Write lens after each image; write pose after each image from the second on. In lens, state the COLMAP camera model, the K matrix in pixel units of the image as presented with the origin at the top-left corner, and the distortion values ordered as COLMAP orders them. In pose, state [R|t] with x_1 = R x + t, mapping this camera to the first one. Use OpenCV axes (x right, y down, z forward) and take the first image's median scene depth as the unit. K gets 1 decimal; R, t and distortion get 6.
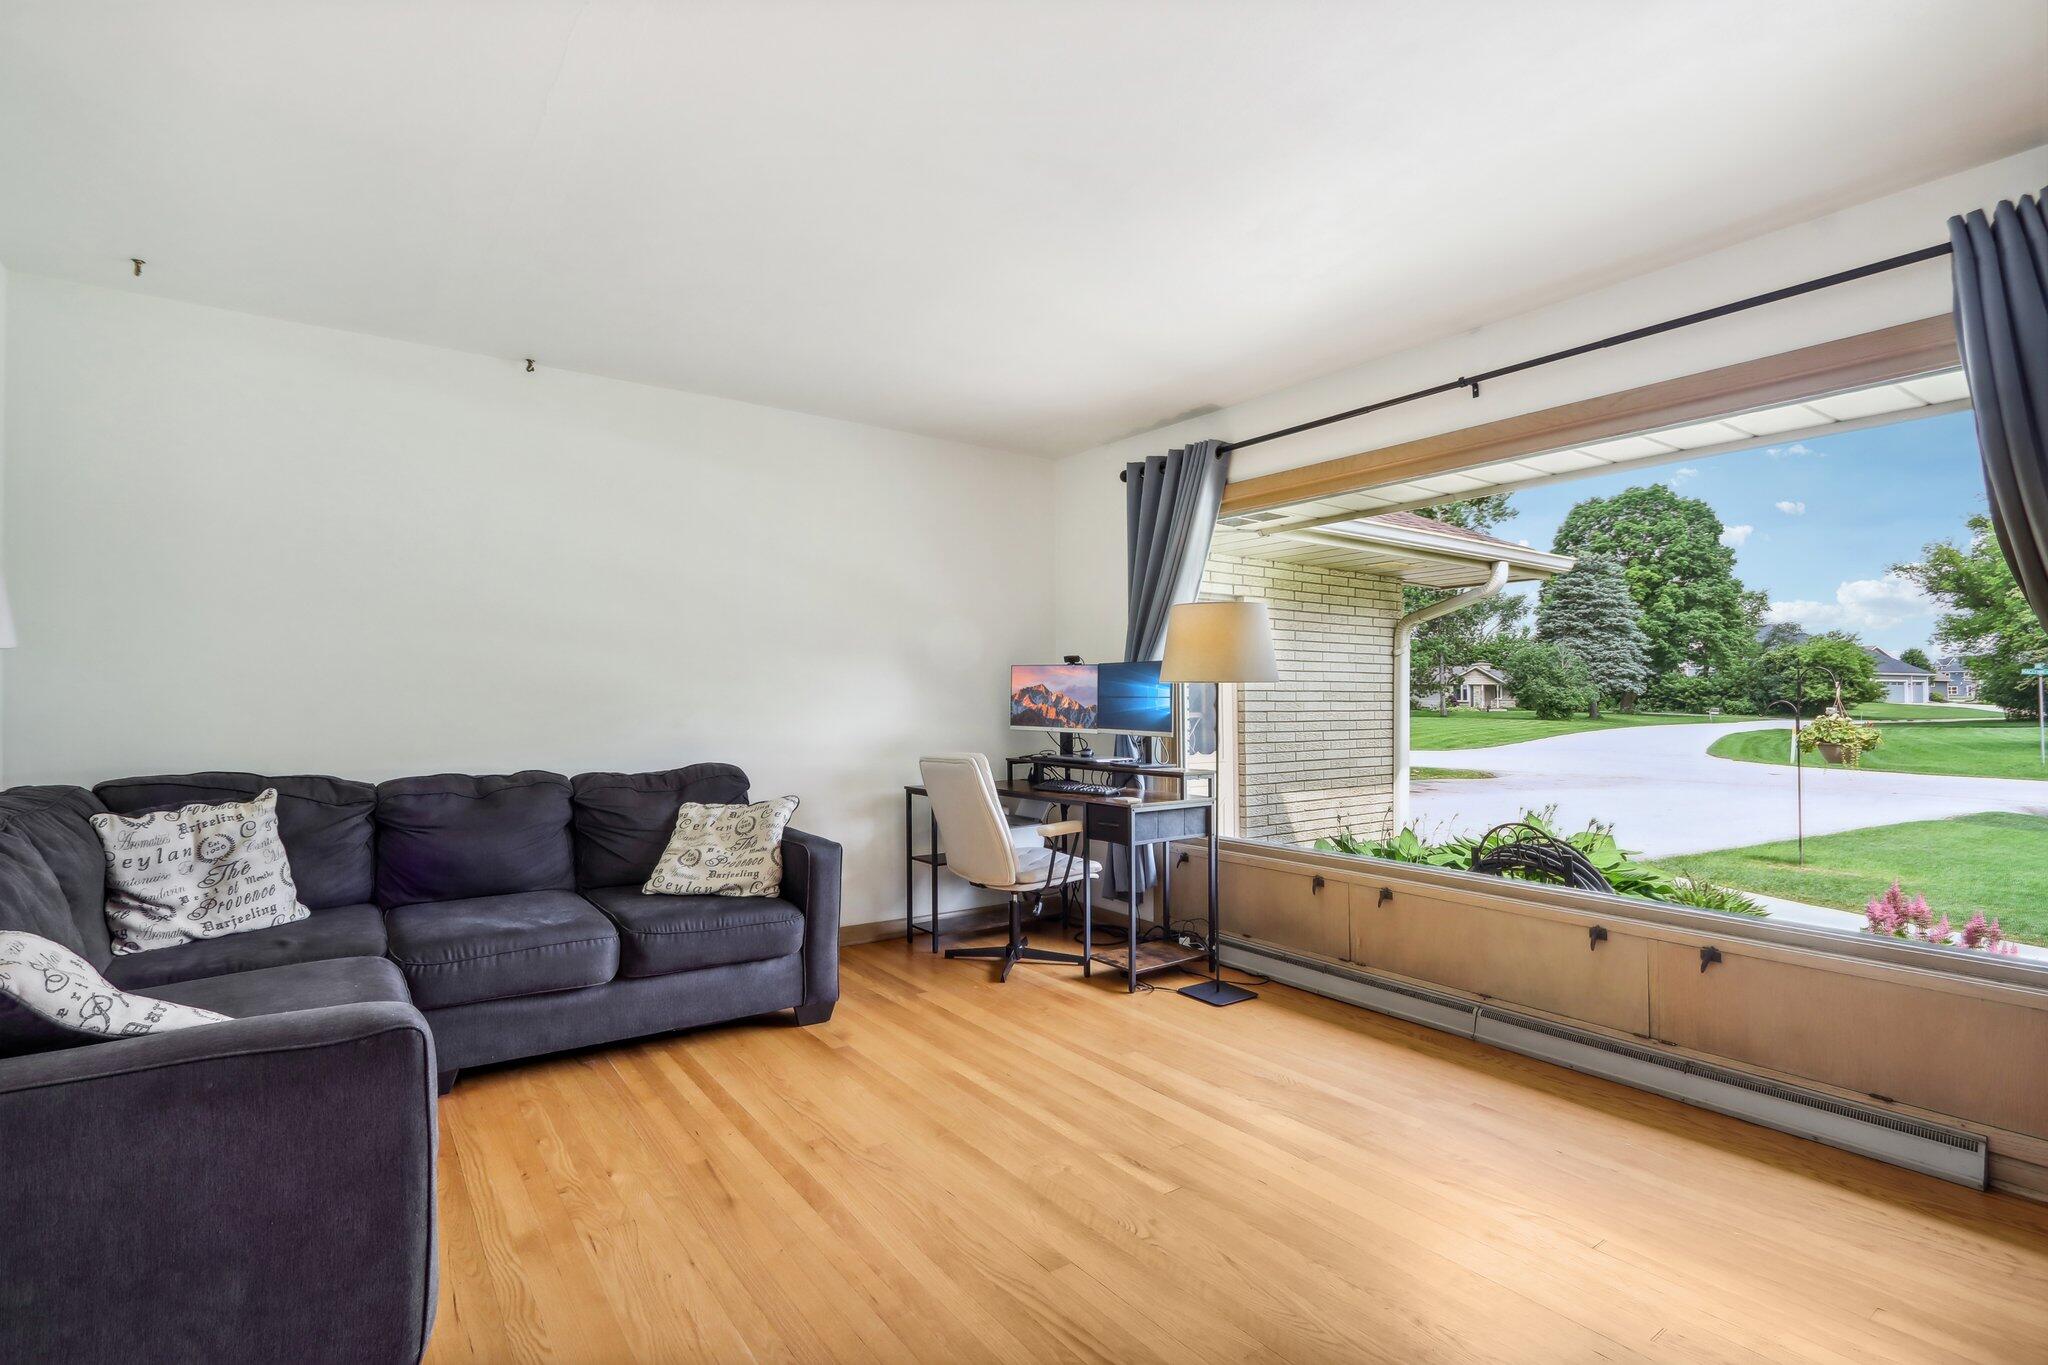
lens RADIAL K [[938.5, 0, 1000.0], [0, 938.5, 688.6], [0, 0, 1]] dist [-0.006231, -0.000044]
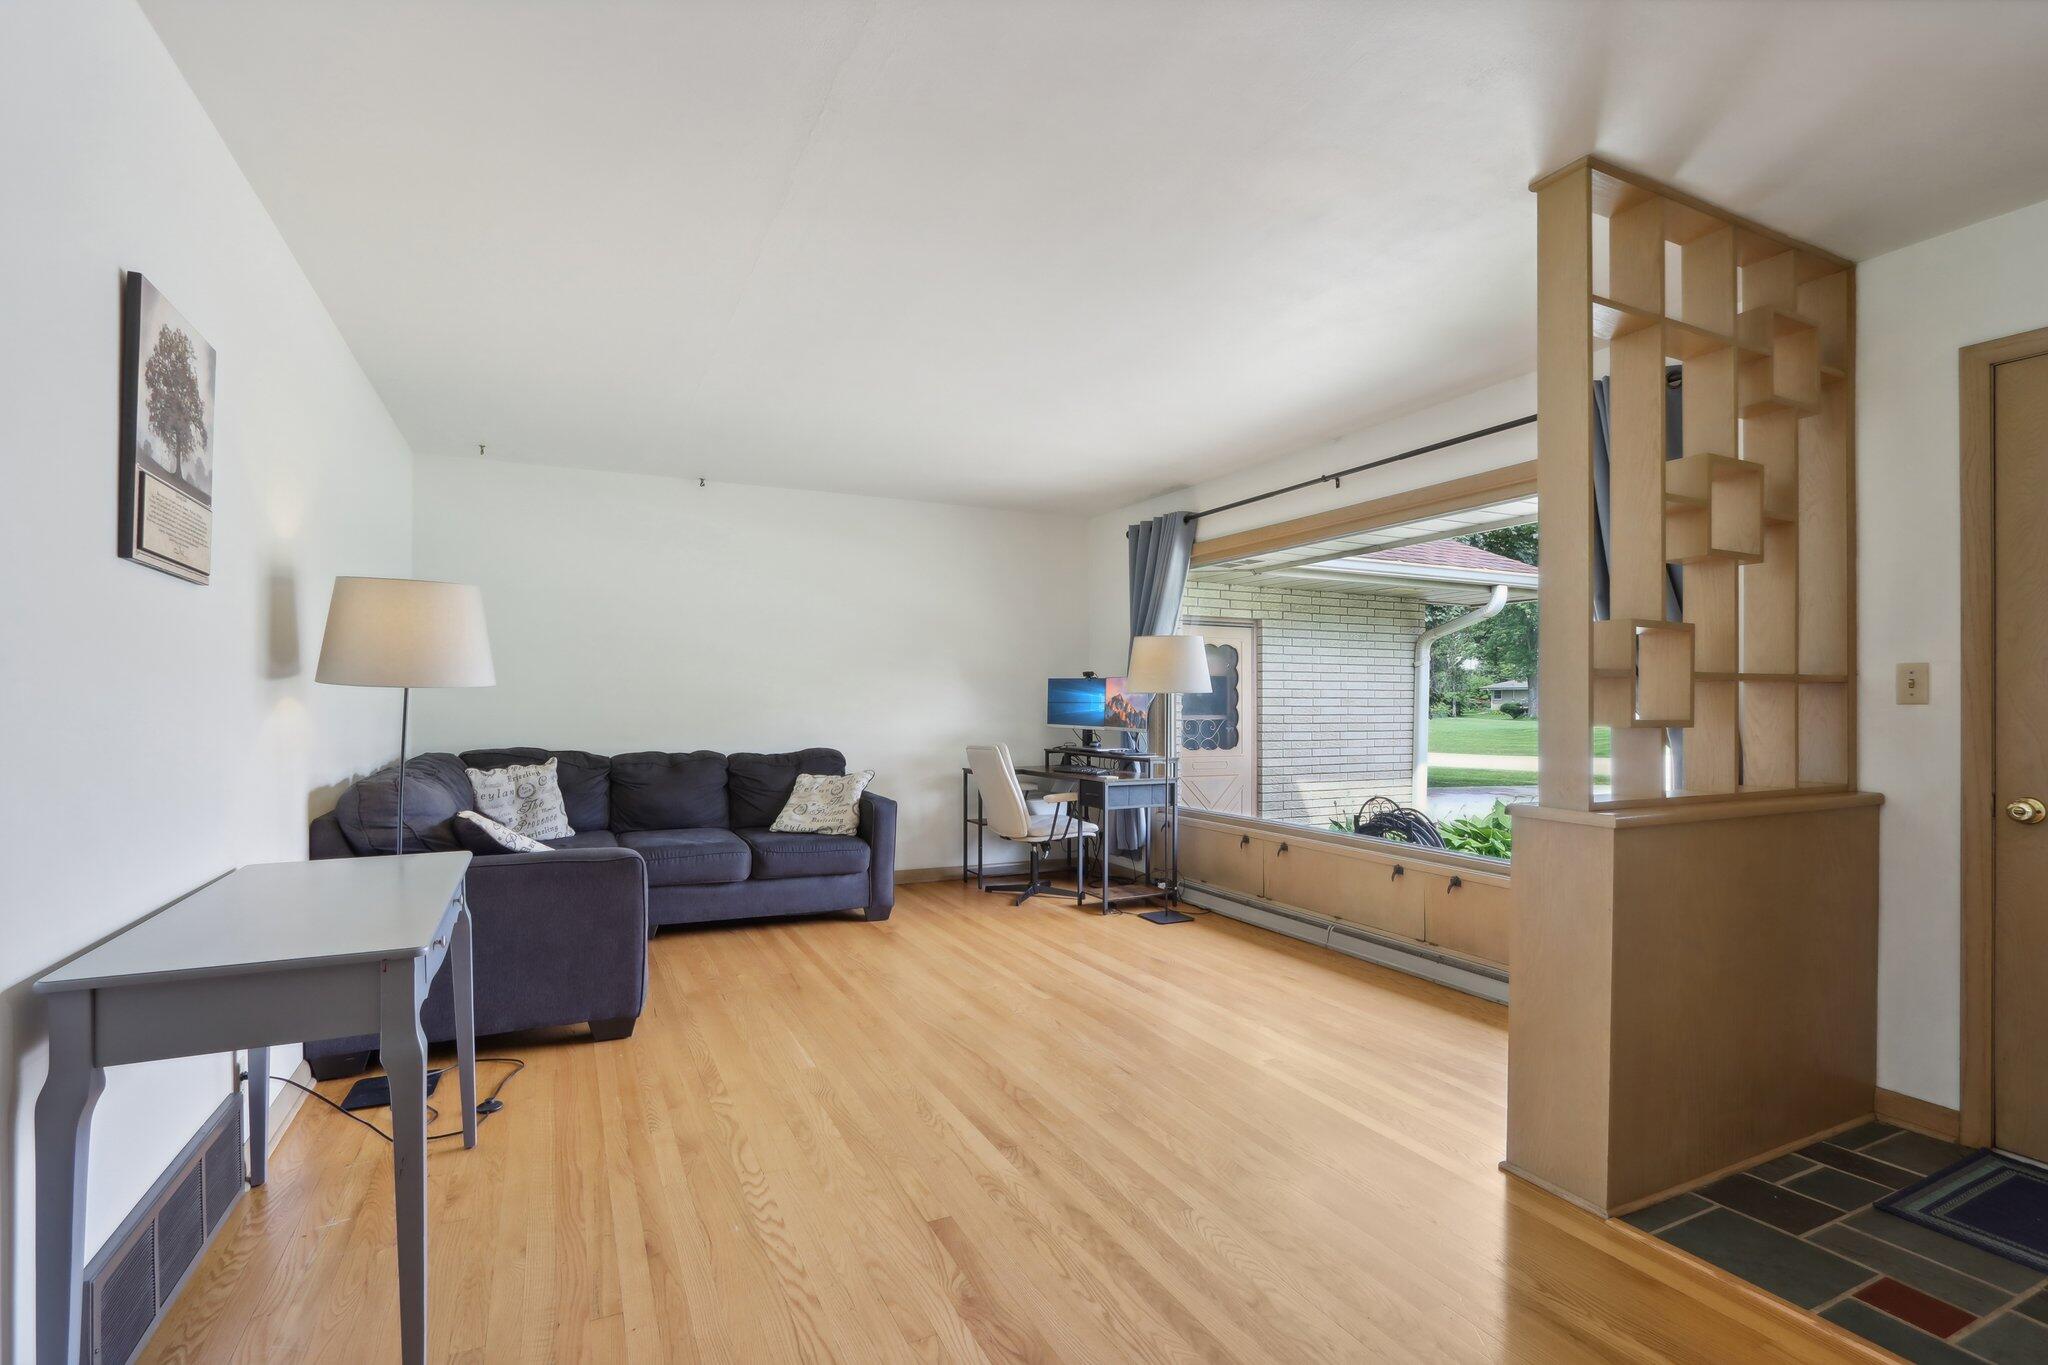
lens RADIAL K [[944.6, 0, 1018.9], [0, 944.6, 696.2], [0, 0, 1]] dist [-0.016454, 0.007841]
pose [[0.986684, 0.001584, -0.162639, 0.194787], [-0.000806, 0.999988, 0.004851, -0.006506], [0.162645, -0.004655, 0.986674, -0.326248]]
